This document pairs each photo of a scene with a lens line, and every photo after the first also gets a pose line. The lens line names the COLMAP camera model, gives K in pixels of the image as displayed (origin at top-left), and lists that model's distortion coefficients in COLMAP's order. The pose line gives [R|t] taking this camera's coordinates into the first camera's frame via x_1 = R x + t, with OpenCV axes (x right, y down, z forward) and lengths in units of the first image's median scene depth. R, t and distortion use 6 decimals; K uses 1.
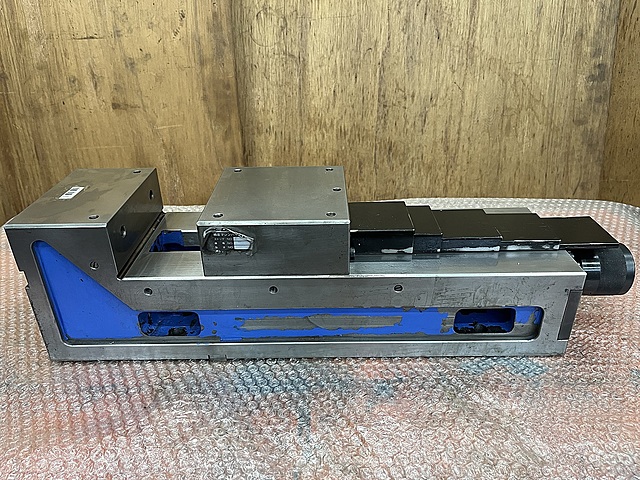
lens RADIAL K [[498.4, 0, 320.0], [0, 498.4, 240.0], [0, 0, 1]] dist [0.062667, -0.118175]
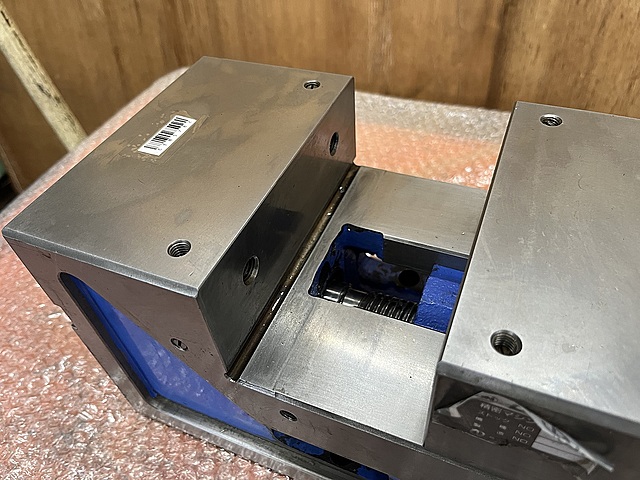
lens RADIAL K [[498.4, 0, 320.0], [0, 498.4, 240.0], [0, 0, 1]] dist [0.062667, -0.118175]
pose [[0.921898, 0.240745, -0.303556, -0.110370], [-0.126867, 0.927892, 0.350600, -0.097170], [0.366072, -0.284706, 0.885965, 0.331843]]
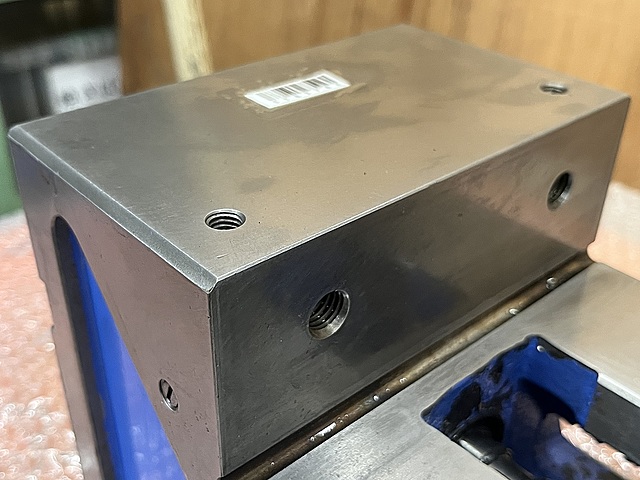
lens RADIAL K [[758.1, 0, 320.0], [0, 758.1, 240.0], [0, 0, 1]] dist [0.013195, -0.001982]
pose [[0.670199, 0.420131, -0.611819, -0.099243], [-0.373189, 0.903324, 0.211506, -0.060113], [0.641532, 0.086573, 0.762196, 0.366603]]
